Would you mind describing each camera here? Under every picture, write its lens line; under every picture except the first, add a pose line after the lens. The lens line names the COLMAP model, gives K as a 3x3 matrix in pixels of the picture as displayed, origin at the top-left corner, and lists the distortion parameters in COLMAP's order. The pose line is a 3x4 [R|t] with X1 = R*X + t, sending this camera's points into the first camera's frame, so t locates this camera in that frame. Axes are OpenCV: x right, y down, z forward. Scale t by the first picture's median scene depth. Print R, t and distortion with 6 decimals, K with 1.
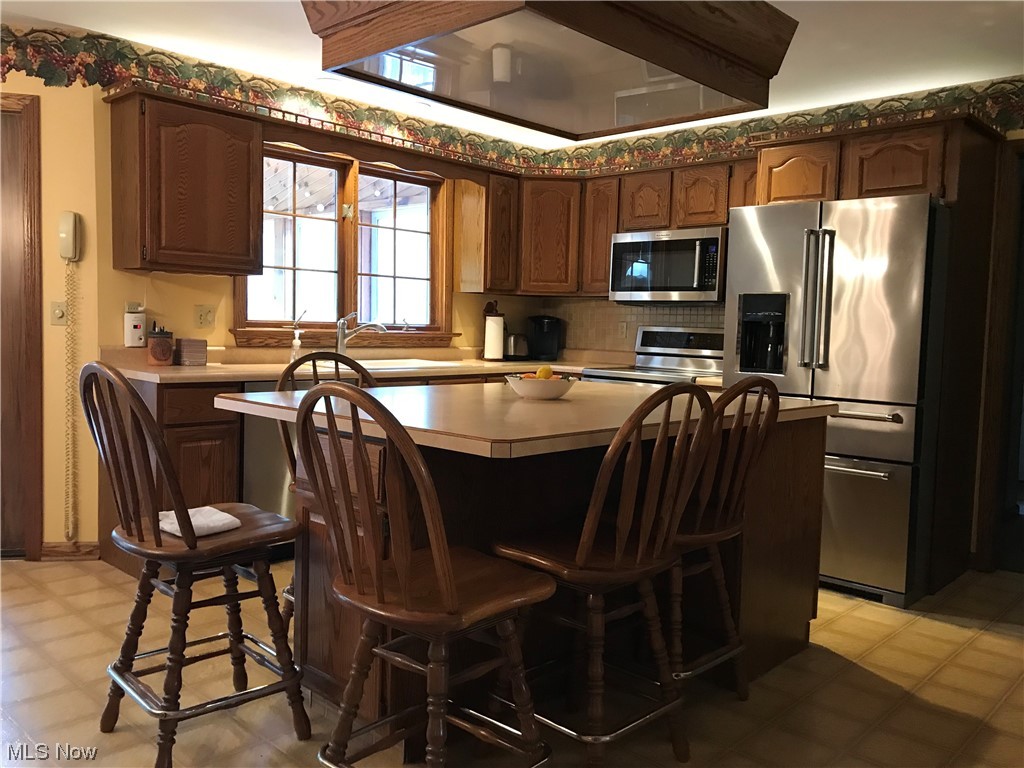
lens RADIAL K [[843.2, 0, 509.2], [0, 843.2, 385.1], [0, 0, 1]] dist [0.006701, -0.016140]
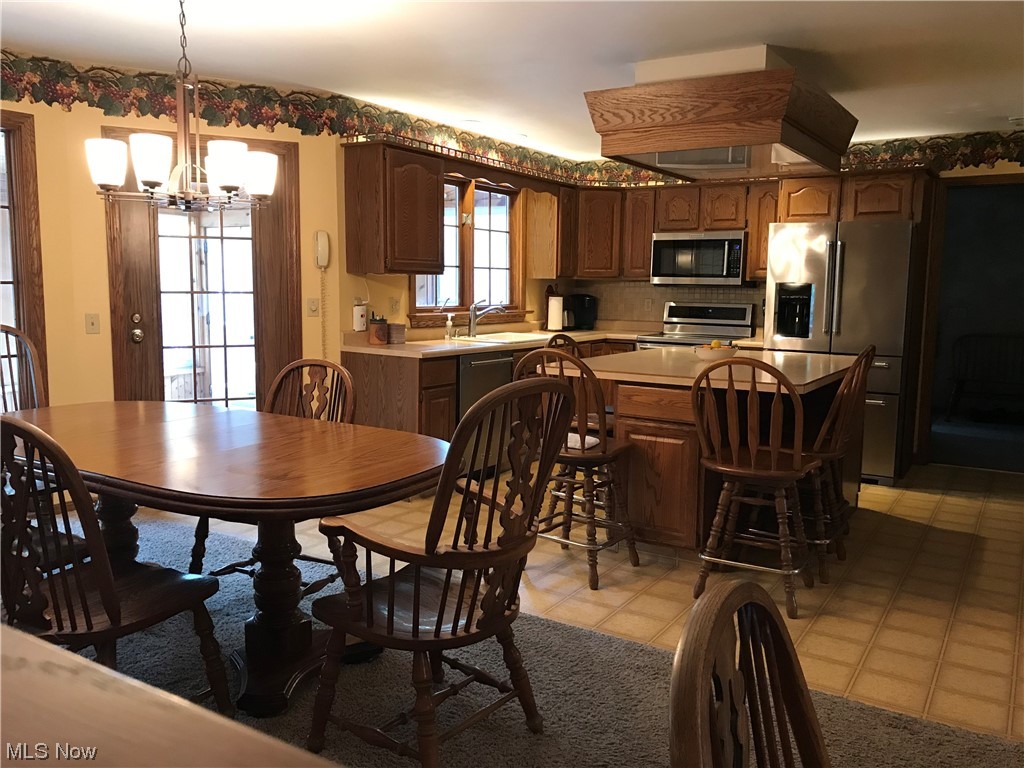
lens RADIAL K [[843.2, 0, 513.3], [0, 843.2, 382.7], [0, 0, 1]] dist [0.006701, -0.016140]
pose [[0.980696, -0.039347, 0.191539, -0.391028], [0.030456, 0.998327, 0.049146, -0.018732], [-0.193153, -0.042364, 0.980254, -0.292465]]
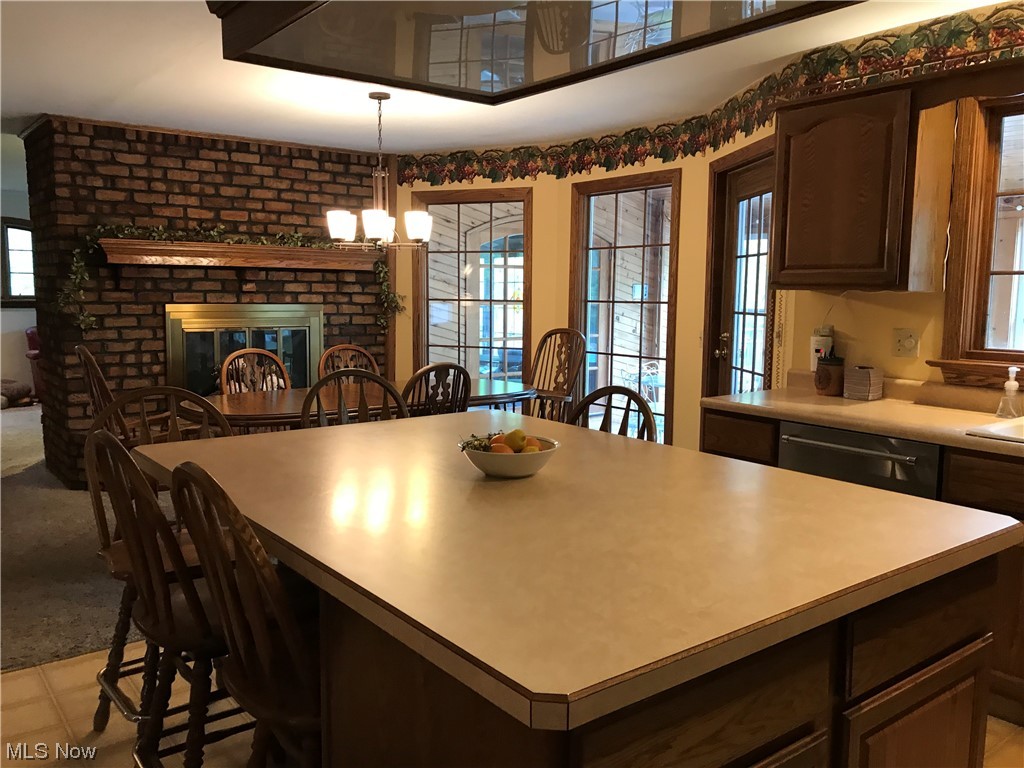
lens RADIAL K [[843.2, 0, 510.9], [0, 843.2, 387.1], [0, 0, 1]] dist [0.006701, -0.016140]
pose [[-0.161523, 0.081478, -0.983500, 0.450689], [-0.086706, 0.991560, 0.096386, -0.075455], [0.983053, 0.100844, -0.153095, 0.680517]]
